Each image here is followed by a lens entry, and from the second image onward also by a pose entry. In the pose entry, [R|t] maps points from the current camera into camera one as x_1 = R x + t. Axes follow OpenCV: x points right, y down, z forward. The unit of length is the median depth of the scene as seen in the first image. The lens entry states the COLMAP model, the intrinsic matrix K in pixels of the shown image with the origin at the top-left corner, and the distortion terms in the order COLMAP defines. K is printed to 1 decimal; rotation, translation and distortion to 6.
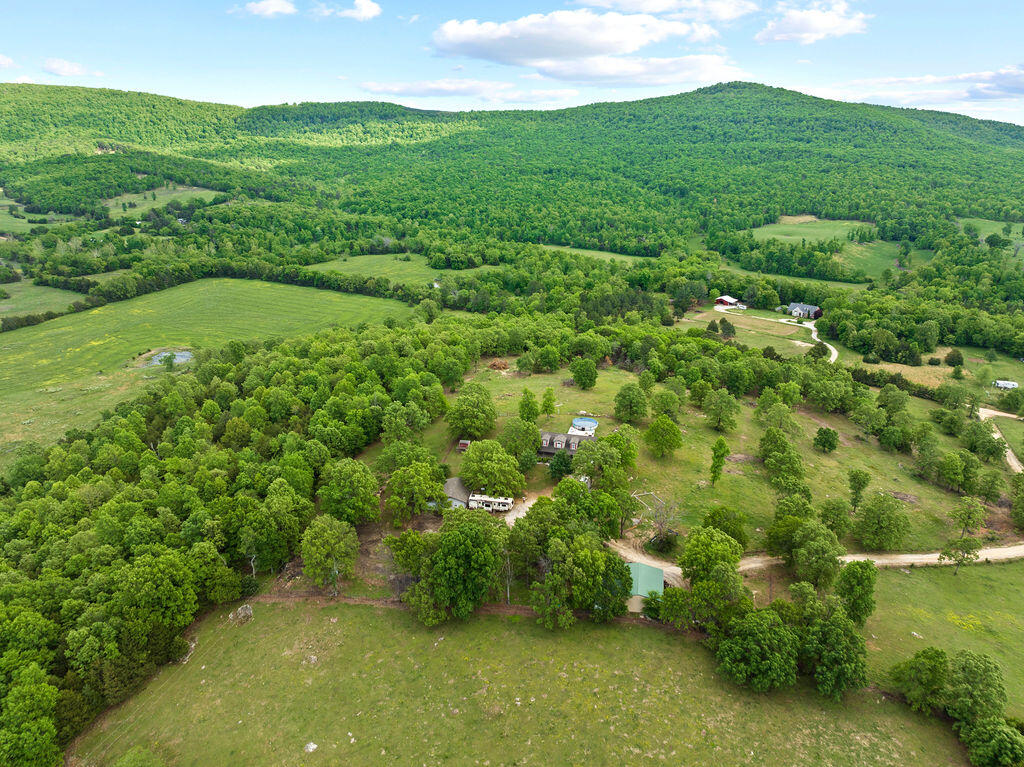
lens RADIAL K [[770.6, 0, 512.0], [0, 770.6, 383.5], [0, 0, 1]] dist [-0.068107, 0.039016]
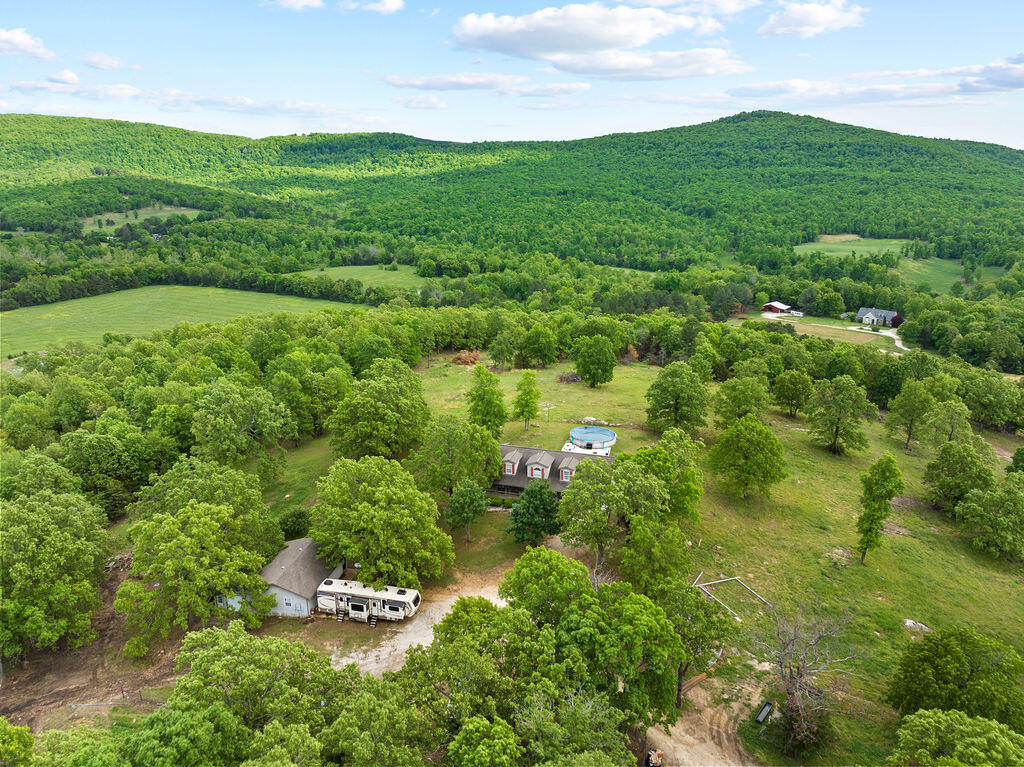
lens RADIAL K [[770.6, 0, 512.0], [0, 770.6, 383.5], [0, 0, 1]] dist [-0.068107, 0.039016]
pose [[0.999711, 0.006653, -0.023109, 0.016874], [-0.007997, 0.998252, -0.058564, 0.015801], [0.022678, 0.058731, 0.998016, 0.153105]]
